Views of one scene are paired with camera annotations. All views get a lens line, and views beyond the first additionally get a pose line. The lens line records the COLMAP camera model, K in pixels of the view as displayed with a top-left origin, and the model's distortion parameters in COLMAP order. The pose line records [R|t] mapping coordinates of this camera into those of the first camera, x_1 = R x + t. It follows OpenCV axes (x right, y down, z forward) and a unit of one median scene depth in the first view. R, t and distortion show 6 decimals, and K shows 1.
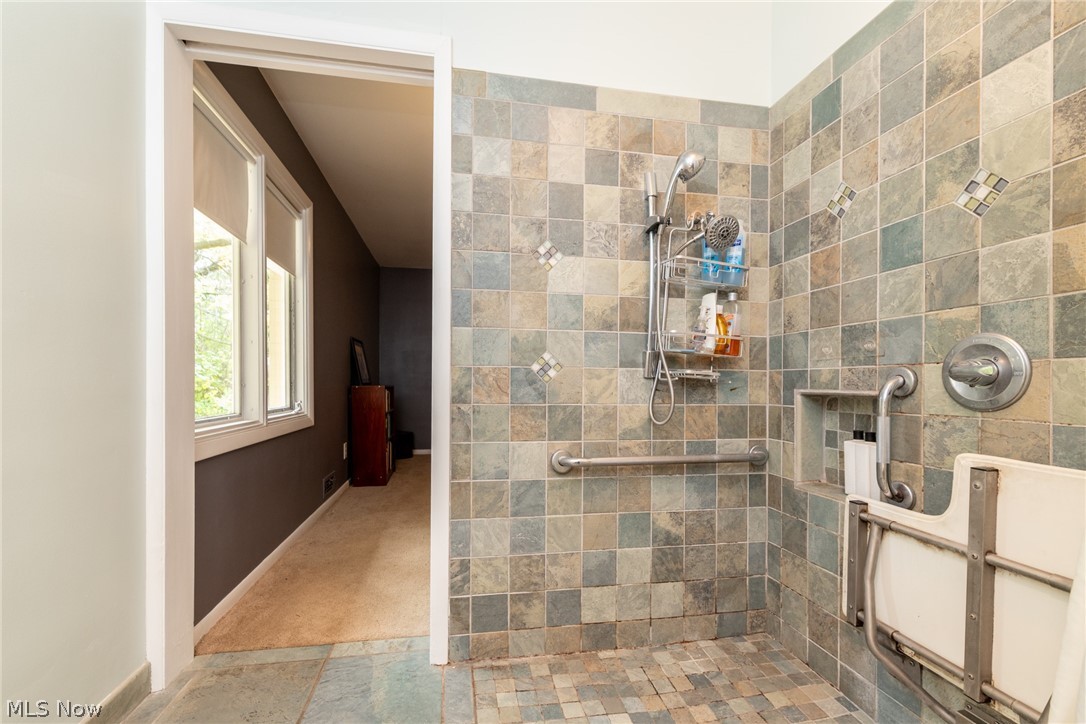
lens RADIAL K [[489.2, 0, 545.9], [0, 489.2, 380.6], [0, 0, 1]] dist [0.000248, -0.000223]
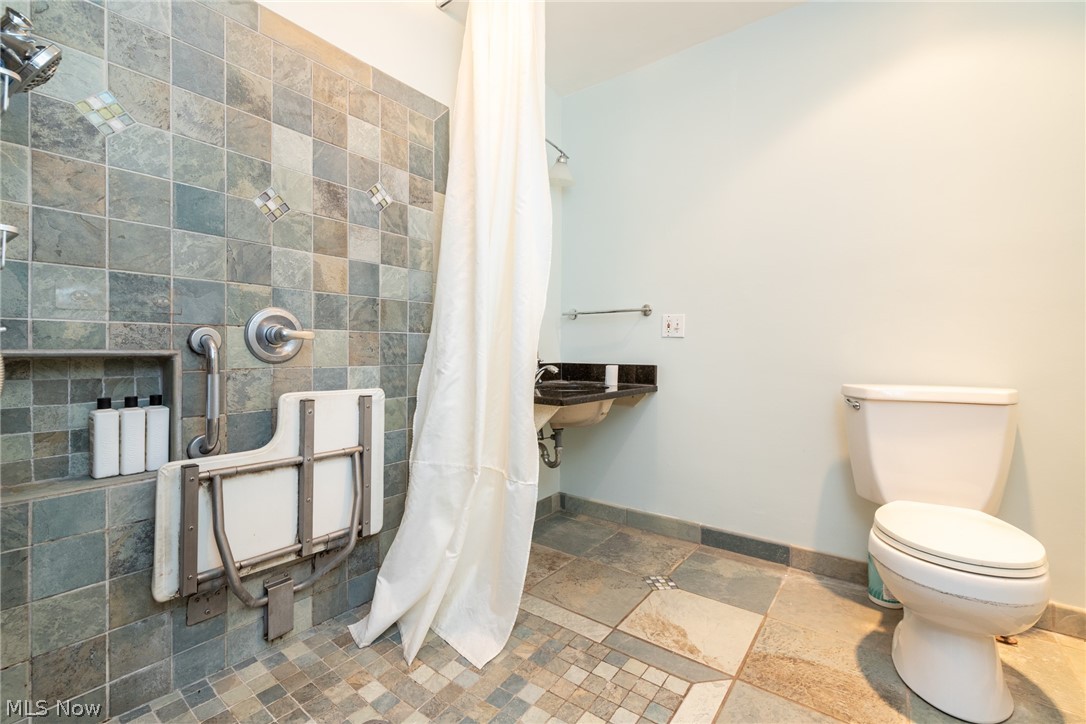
lens RADIAL K [[461.4, 0, 540.6], [0, 461.4, 352.6], [0, 0, 1]] dist [0.000257, 0.000017]
pose [[-0.664278, -0.009176, 0.747429, -0.543861], [-0.009199, 0.999949, 0.004101, 0.018187], [-0.747429, -0.004152, -0.664329, 1.193765]]
